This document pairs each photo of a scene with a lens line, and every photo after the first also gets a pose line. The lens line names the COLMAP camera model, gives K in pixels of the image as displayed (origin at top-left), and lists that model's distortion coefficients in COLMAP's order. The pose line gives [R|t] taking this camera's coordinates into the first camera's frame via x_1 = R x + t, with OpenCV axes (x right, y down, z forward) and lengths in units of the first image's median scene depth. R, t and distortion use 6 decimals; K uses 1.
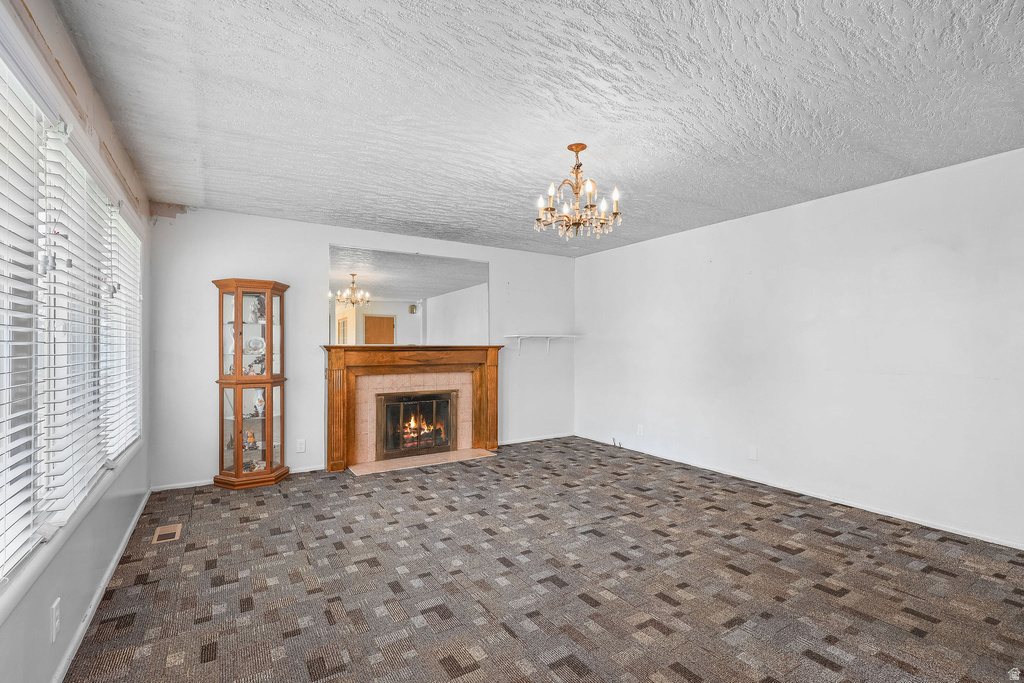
lens RADIAL K [[453.6, 0, 508.9], [0, 453.6, 343.7], [0, 0, 1]] dist [-0.000038, 0.000015]
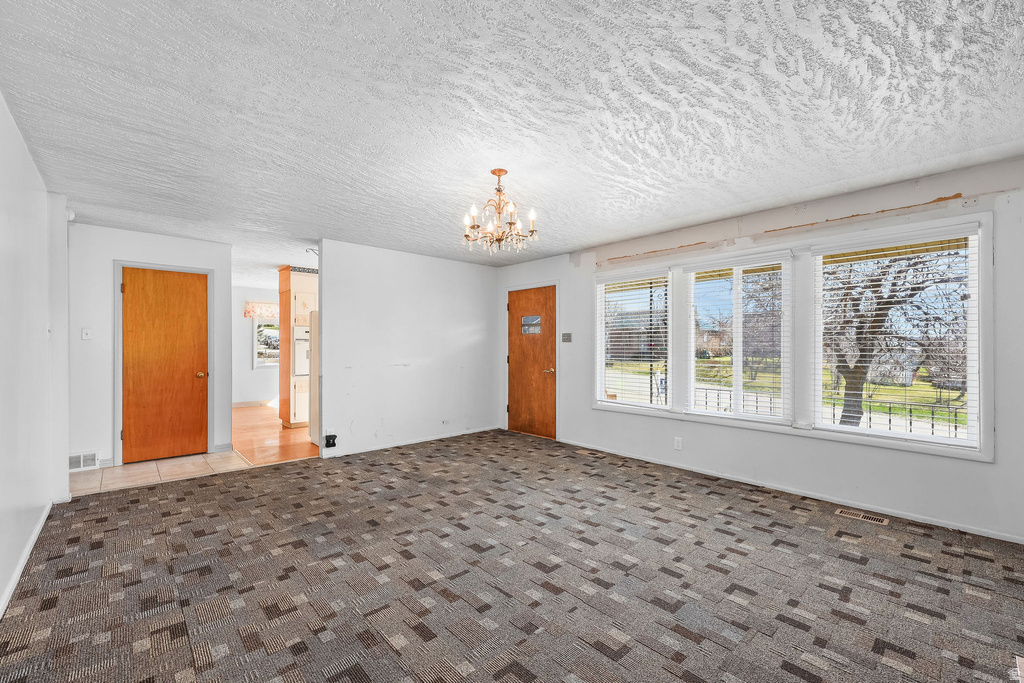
lens RADIAL K [[426.4, 0, 505.7], [0, 426.4, 347.6], [0, 0, 1]] dist [0.002699, 0.000032]
pose [[-0.985327, -0.003257, -0.170648, 0.236307], [-0.002888, 0.999993, -0.002408, 0.005528], [0.170655, -0.001880, -0.985329, 1.535501]]
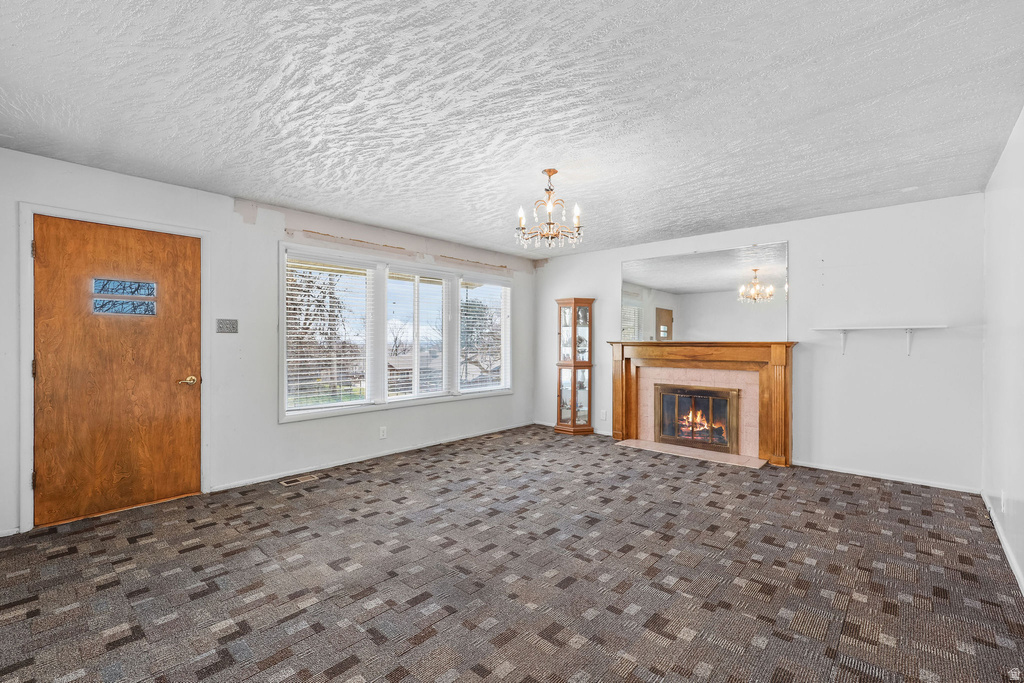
lens RADIAL K [[453.6, 0, 511.1], [0, 453.6, 339.5], [0, 0, 1]] dist [-0.000038, 0.000015]
pose [[0.278215, -0.004052, -0.960510, 0.935554], [0.002678, 0.999990, -0.003442, 0.002741], [0.960515, -0.001615, 0.278224, 0.434580]]
